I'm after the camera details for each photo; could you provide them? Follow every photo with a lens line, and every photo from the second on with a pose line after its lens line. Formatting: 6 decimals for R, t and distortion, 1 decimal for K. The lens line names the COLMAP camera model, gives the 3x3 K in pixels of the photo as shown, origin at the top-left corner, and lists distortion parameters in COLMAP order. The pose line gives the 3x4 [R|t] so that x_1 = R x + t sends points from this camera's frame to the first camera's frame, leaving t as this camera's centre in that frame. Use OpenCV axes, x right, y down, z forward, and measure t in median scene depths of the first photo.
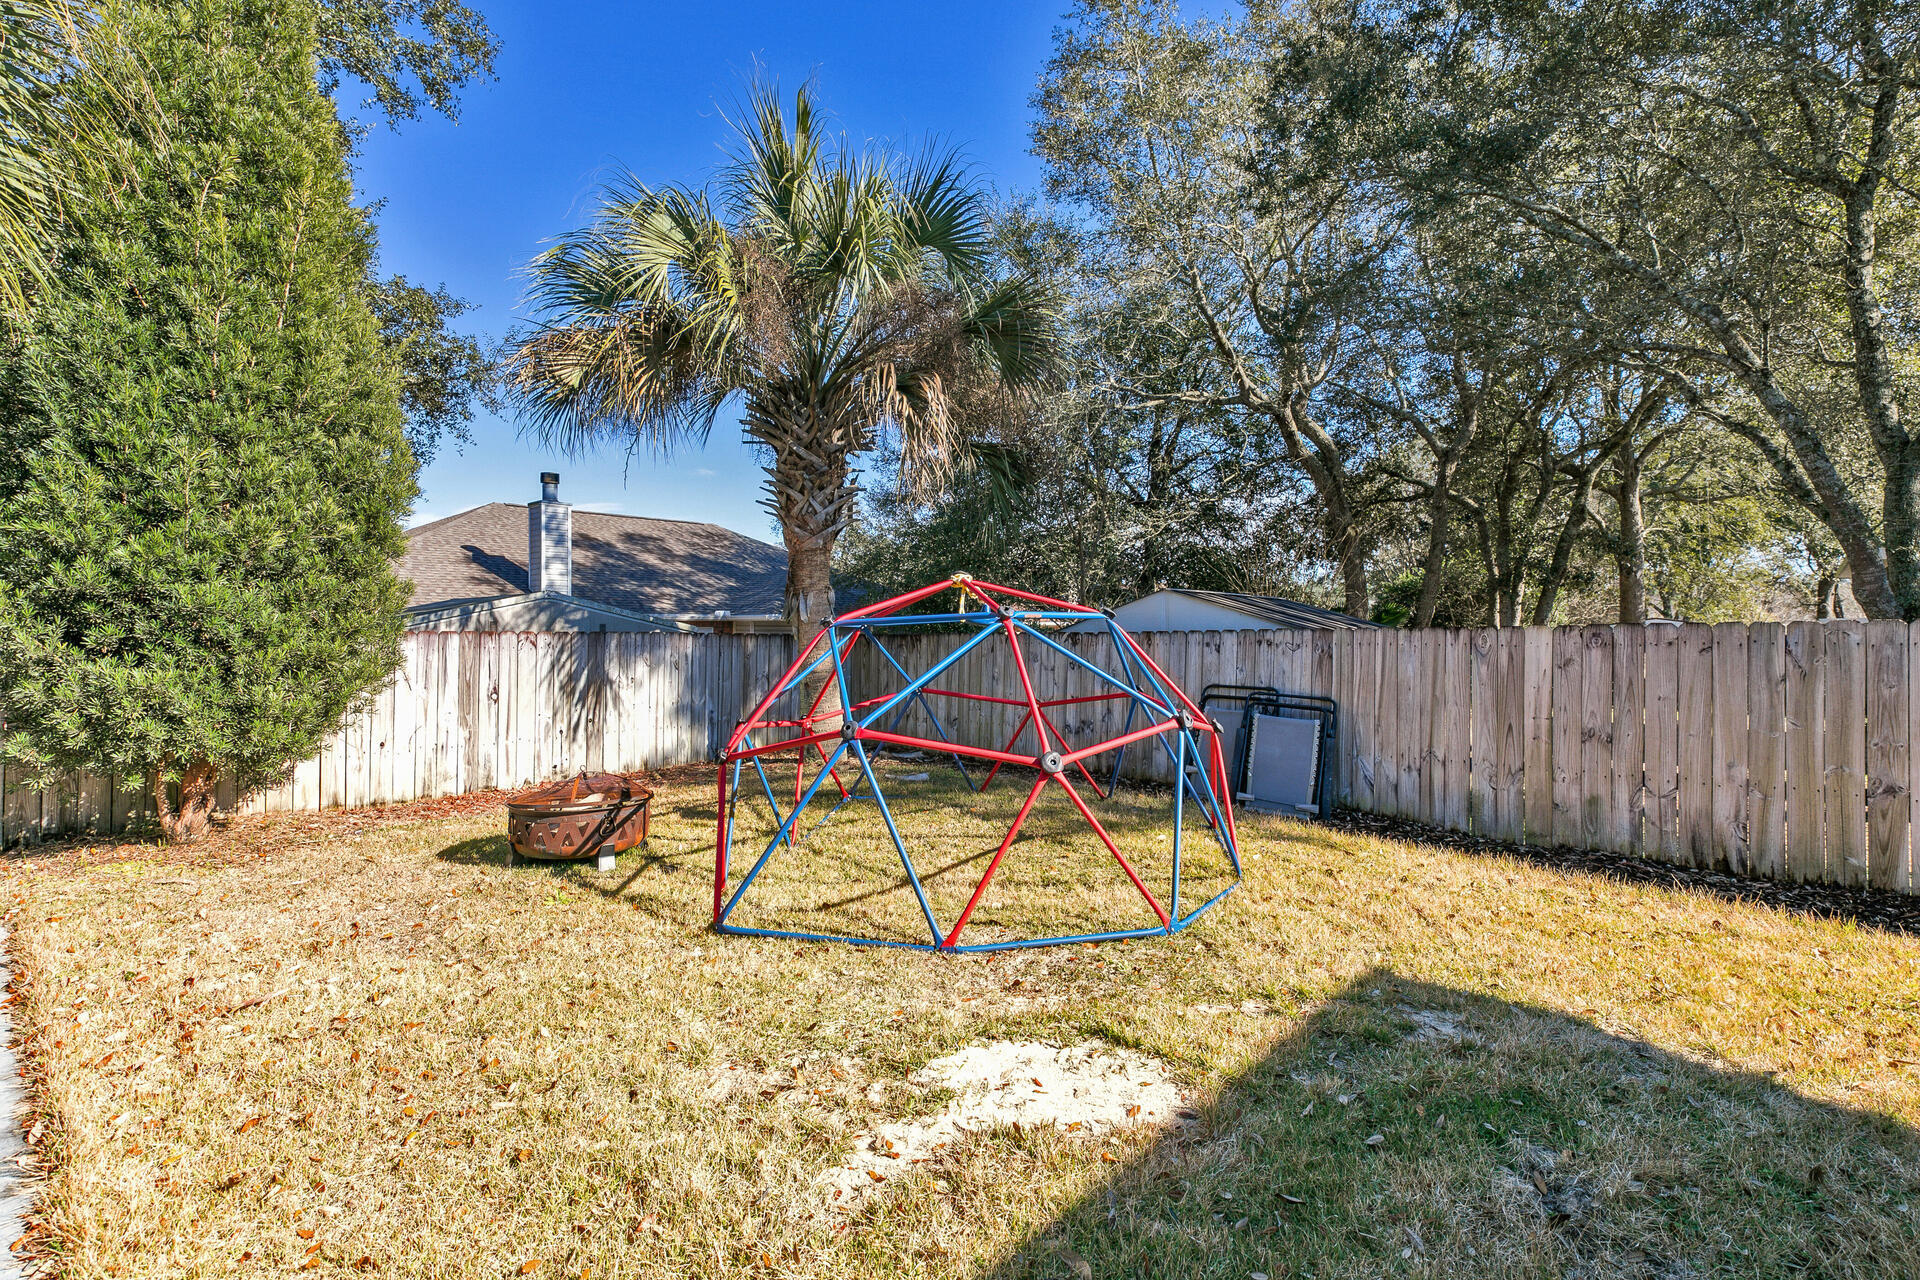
lens RADIAL K [[890.9, 0, 959.9], [0, 890.9, 627.9], [0, 0, 1]] dist [0.003079, 0.000933]
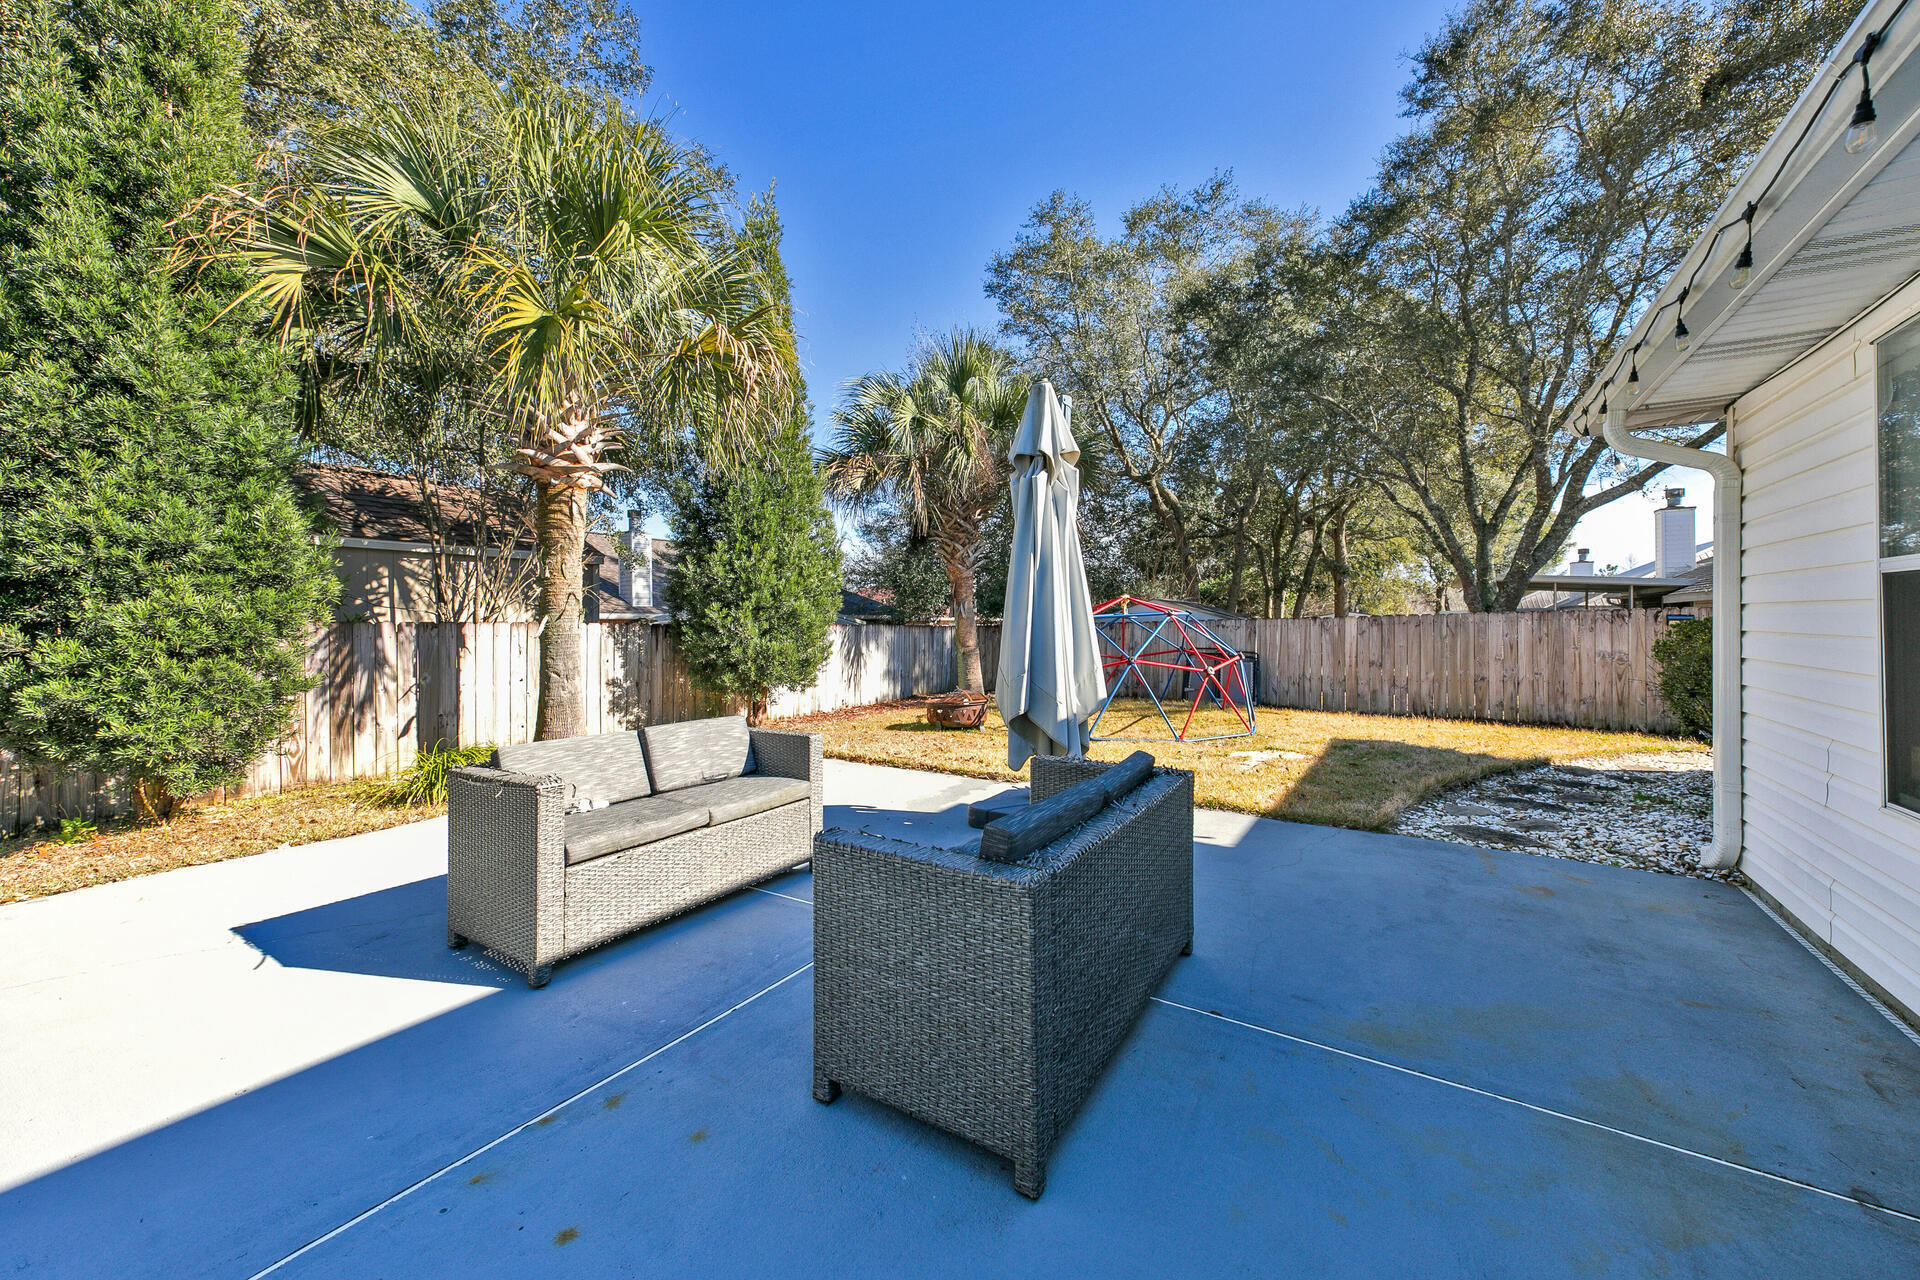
lens RADIAL K [[737.3, 0, 968.0], [0, 737.3, 624.8], [0, 0, 1]] dist [0.008271, -0.000174]
pose [[0.979247, -0.011416, 0.202348, -0.424612], [0.011126, 0.999935, 0.002571, 0.001894], [-0.202364, -0.000266, 0.979310, -0.398425]]
